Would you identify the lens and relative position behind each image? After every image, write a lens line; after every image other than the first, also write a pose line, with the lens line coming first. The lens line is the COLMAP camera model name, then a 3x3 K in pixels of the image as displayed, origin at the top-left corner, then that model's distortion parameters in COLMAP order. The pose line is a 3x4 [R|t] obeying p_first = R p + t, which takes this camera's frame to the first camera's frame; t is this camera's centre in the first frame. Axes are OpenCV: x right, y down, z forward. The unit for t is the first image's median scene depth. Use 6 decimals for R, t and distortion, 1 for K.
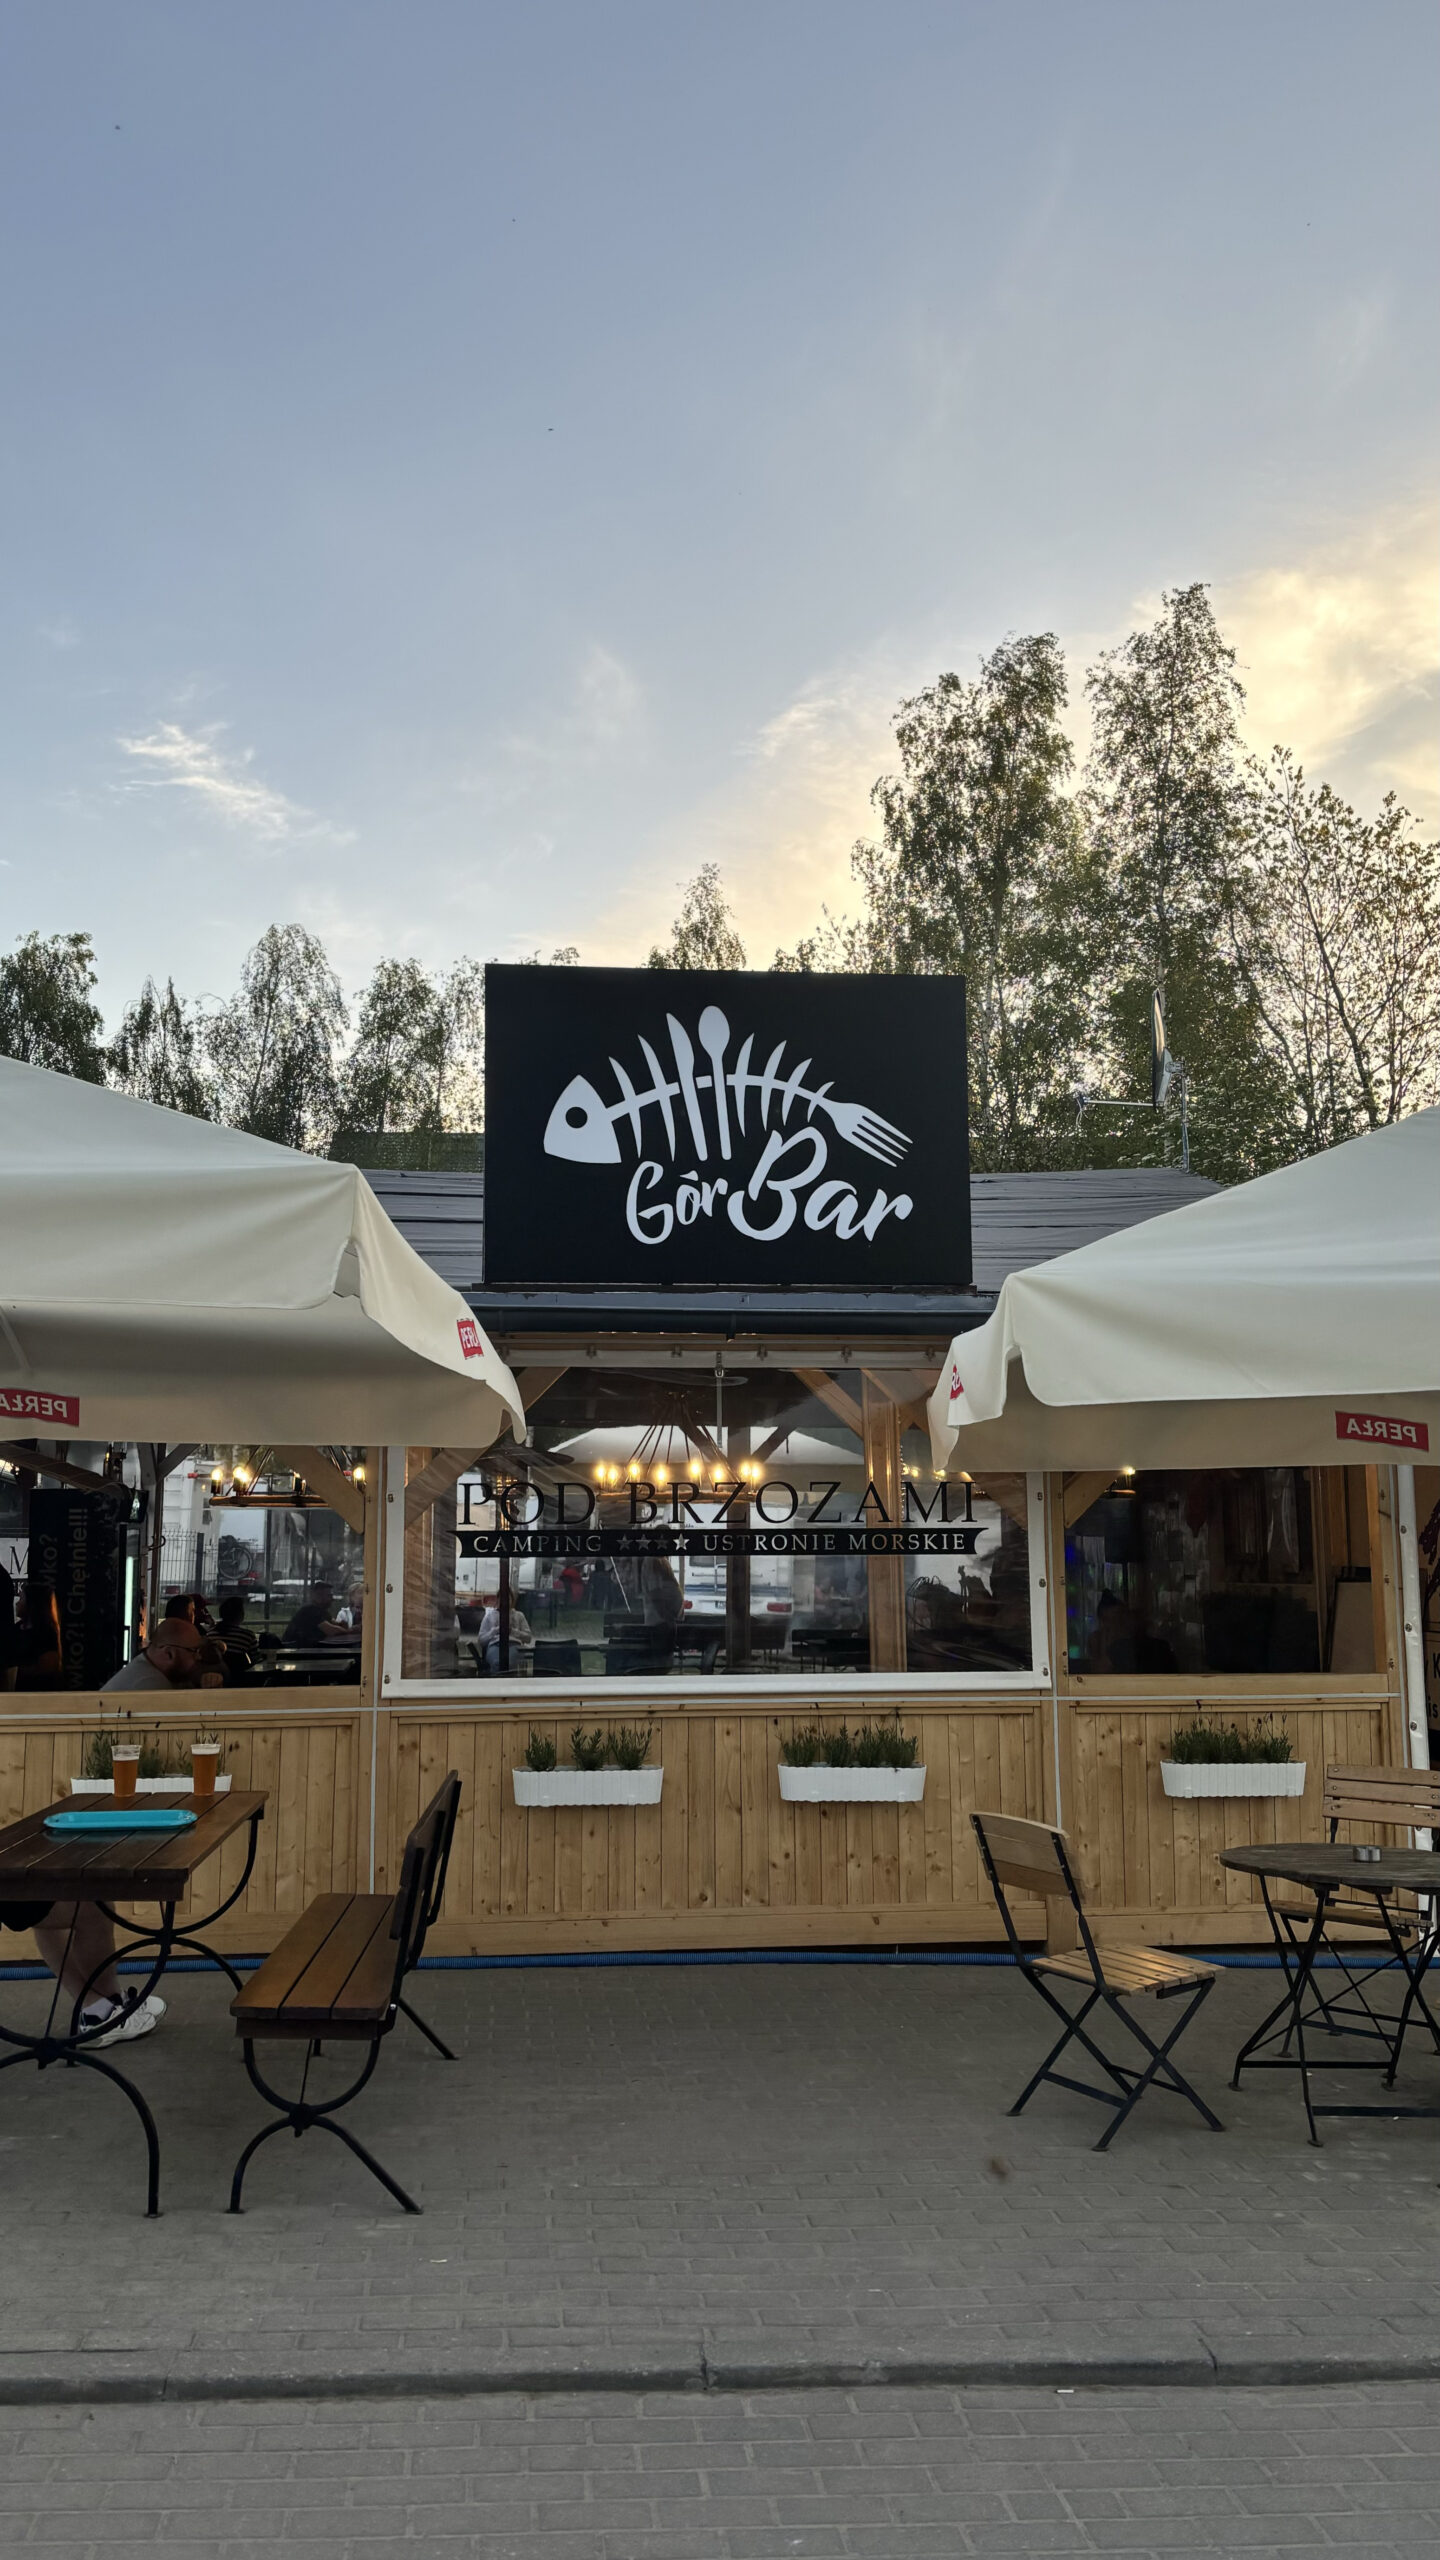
lens RADIAL K [[2098.1, 0, 698.1], [0, 2098.1, 1255.0], [0, 0, 1]] dist [0.035894, 0.024254]
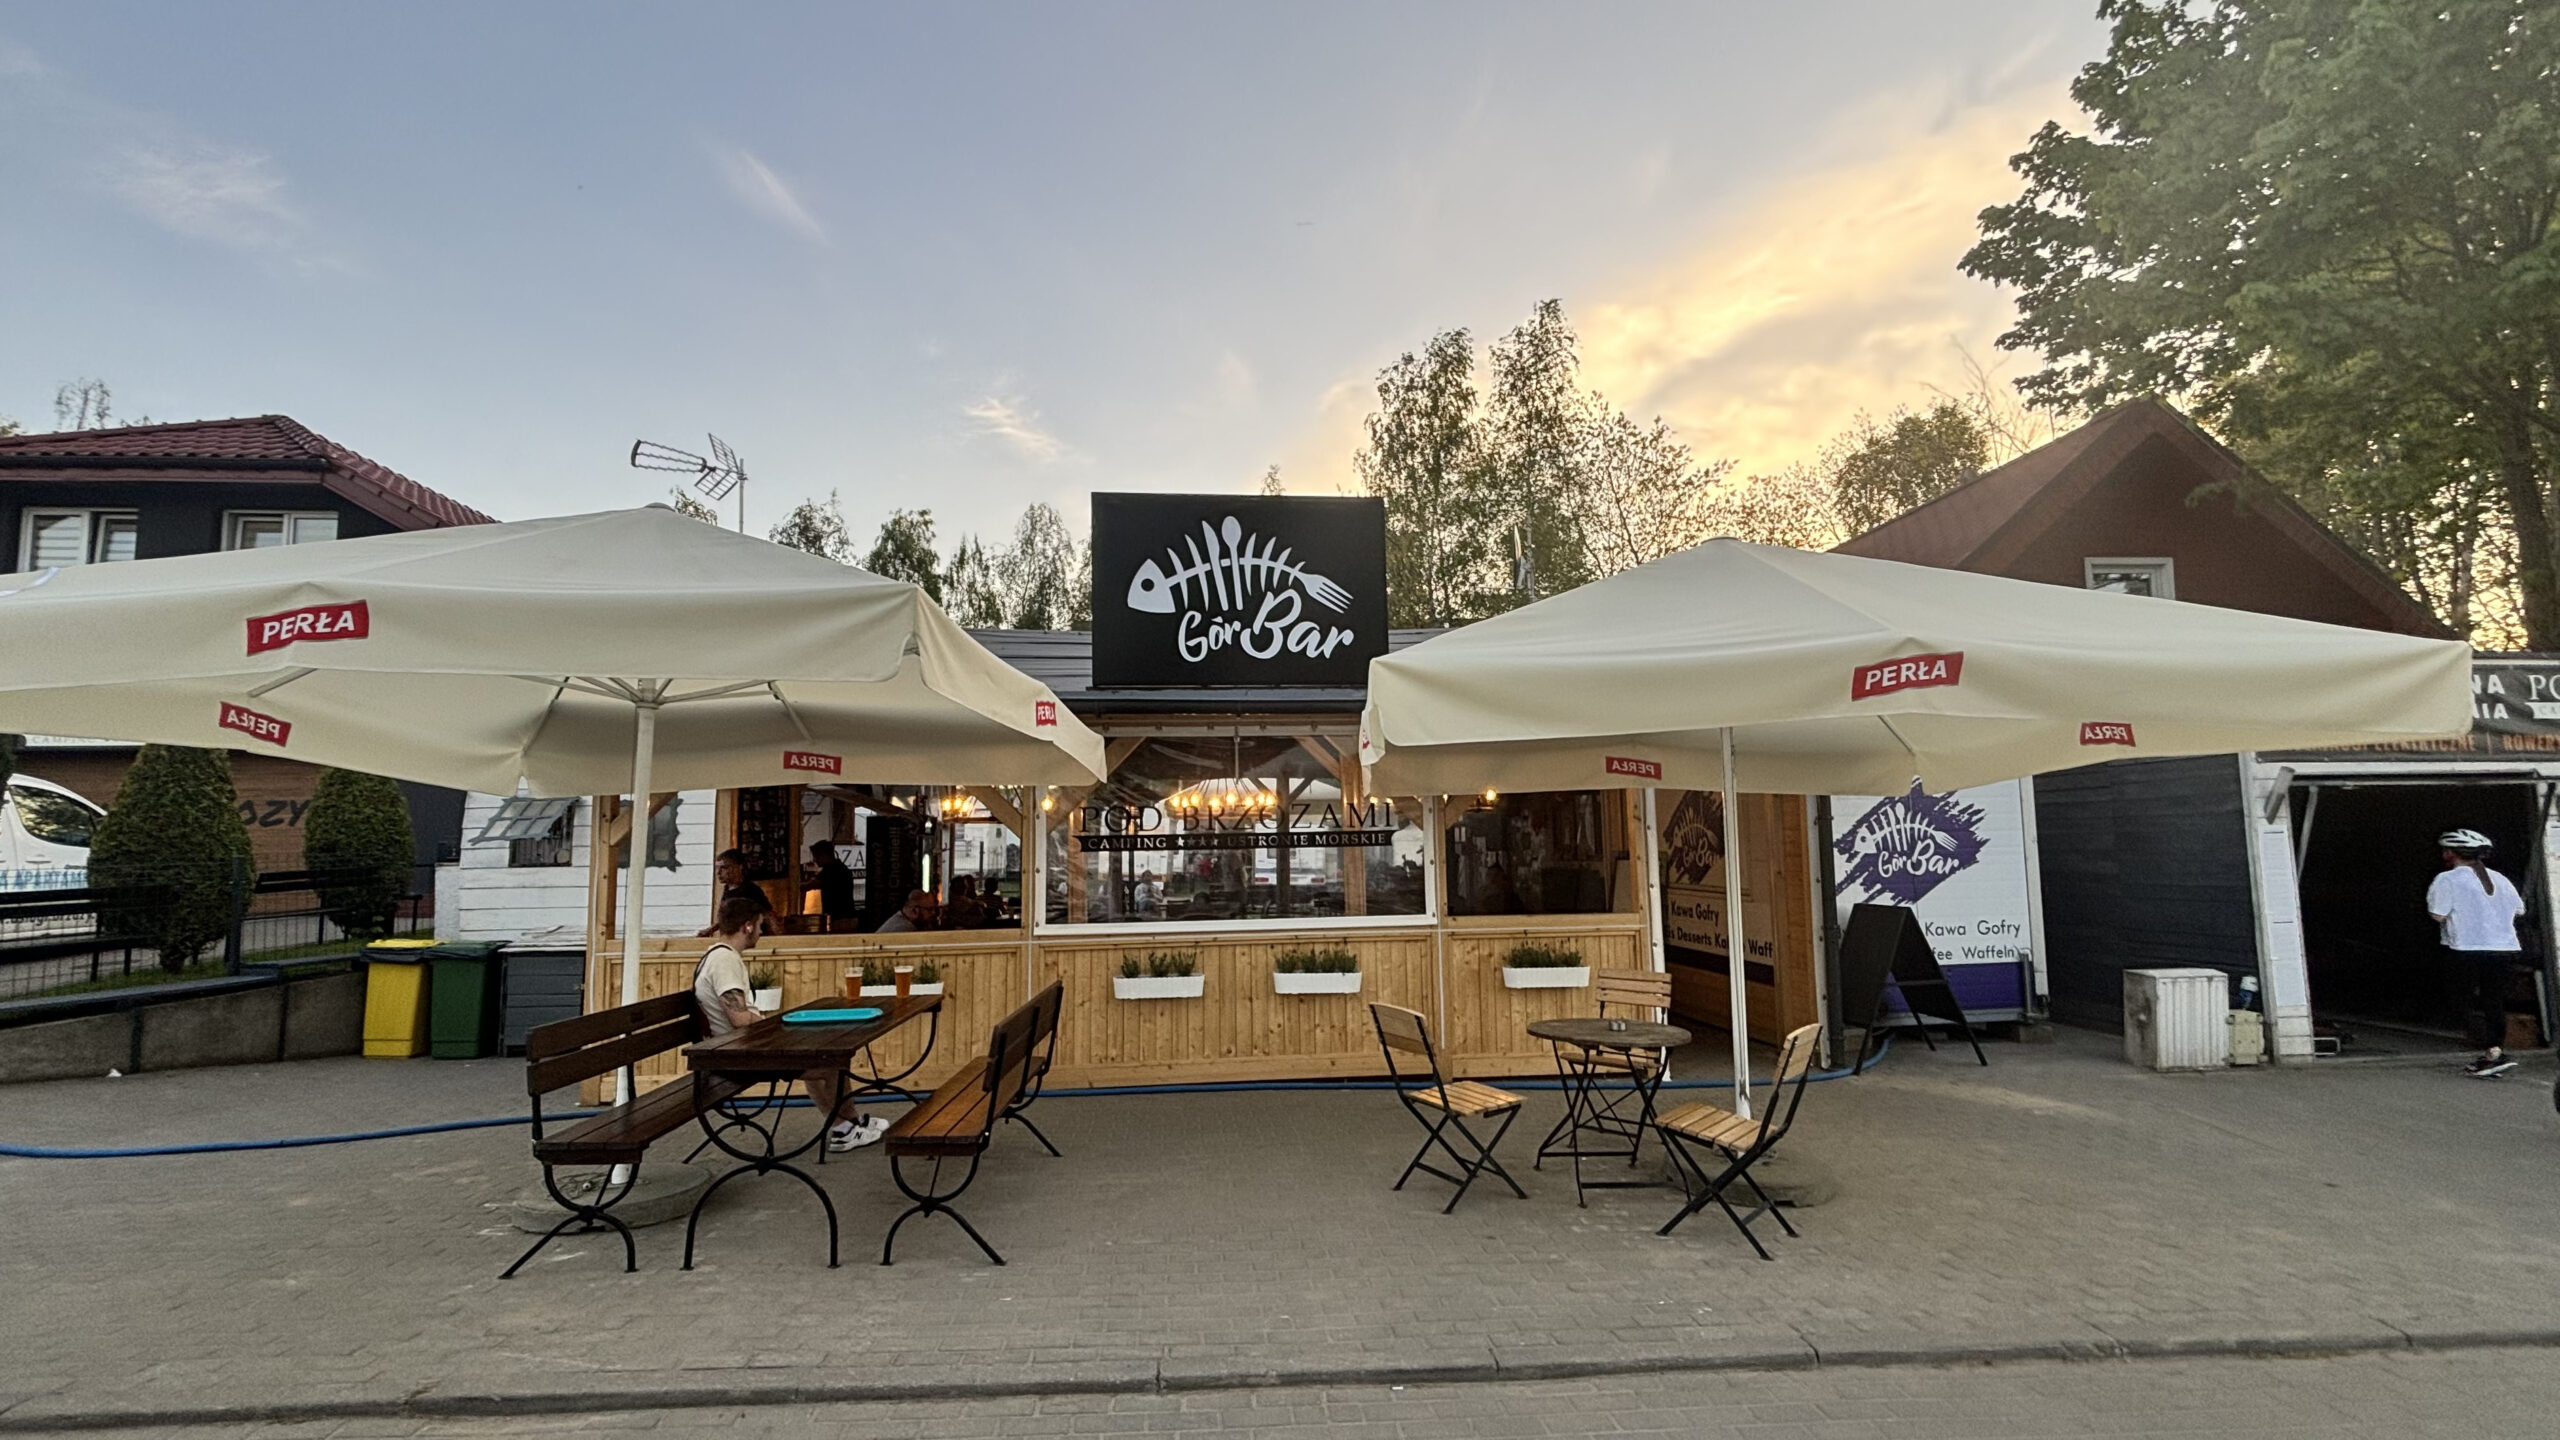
lens RADIAL K [[1050.2, 0, 1313.2], [0, 1050.2, 753.4], [0, 0, 1]] dist [0.011080, -0.000169]
pose [[0.999789, -0.013359, -0.015604, 0.082902], [0.014079, 0.998796, 0.046984, 0.029335], [0.014957, -0.047194, 0.998774, 0.172231]]
